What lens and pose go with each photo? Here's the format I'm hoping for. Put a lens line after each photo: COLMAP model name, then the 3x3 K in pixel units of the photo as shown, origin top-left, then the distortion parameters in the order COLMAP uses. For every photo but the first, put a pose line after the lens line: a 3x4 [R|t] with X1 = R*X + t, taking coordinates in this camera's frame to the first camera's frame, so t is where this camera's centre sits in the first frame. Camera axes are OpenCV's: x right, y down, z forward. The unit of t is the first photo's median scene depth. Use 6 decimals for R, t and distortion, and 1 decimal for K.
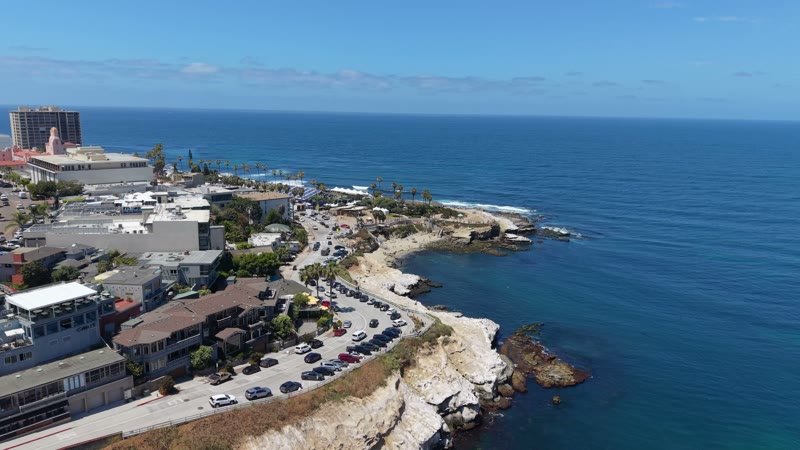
lens RADIAL K [[543.3, 0, 378.5], [0, 543.3, 225.1], [0, 0, 1]] dist [0.187324, -0.000665]
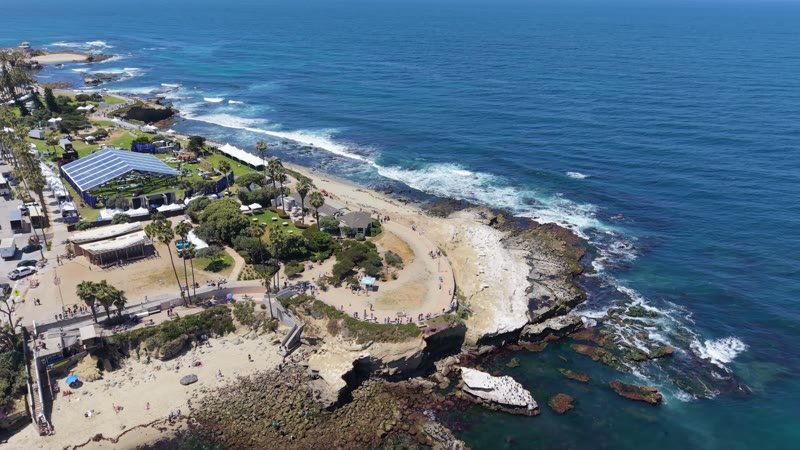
lens RADIAL K [[565.2, 0, 400.0], [0, 565.2, 225.0], [0, 0, 1]] dist [0.001486, -0.002482]
pose [[0.982372, 0.060446, -0.176894, 0.245555], [-0.027380, 0.982599, 0.183709, -0.130424], [0.184920, -0.175627, 0.966933, 0.662556]]
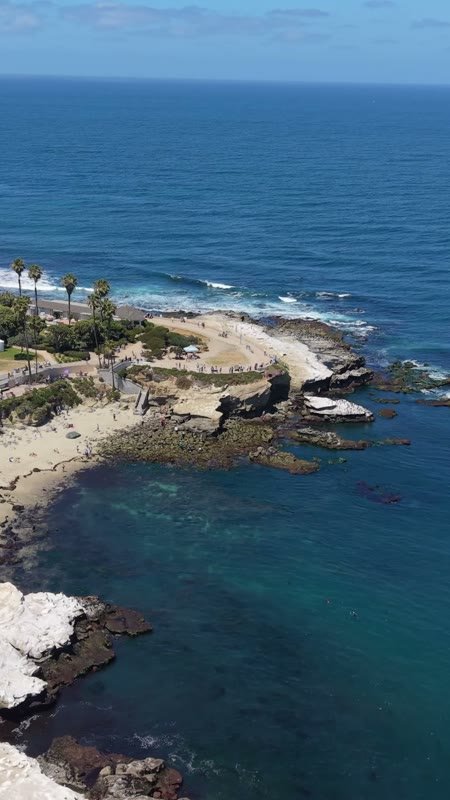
lens RADIAL K [[1004.9, 0, 225.0], [0, 1004.9, 400.0], [0, 0, 1]] dist [0.003164, -0.007897]
pose [[0.981322, -0.050739, 0.185559, 0.040692], [0.029873, 0.993081, 0.113566, -0.064325], [-0.190037, -0.105901, 0.976049, 0.304353]]
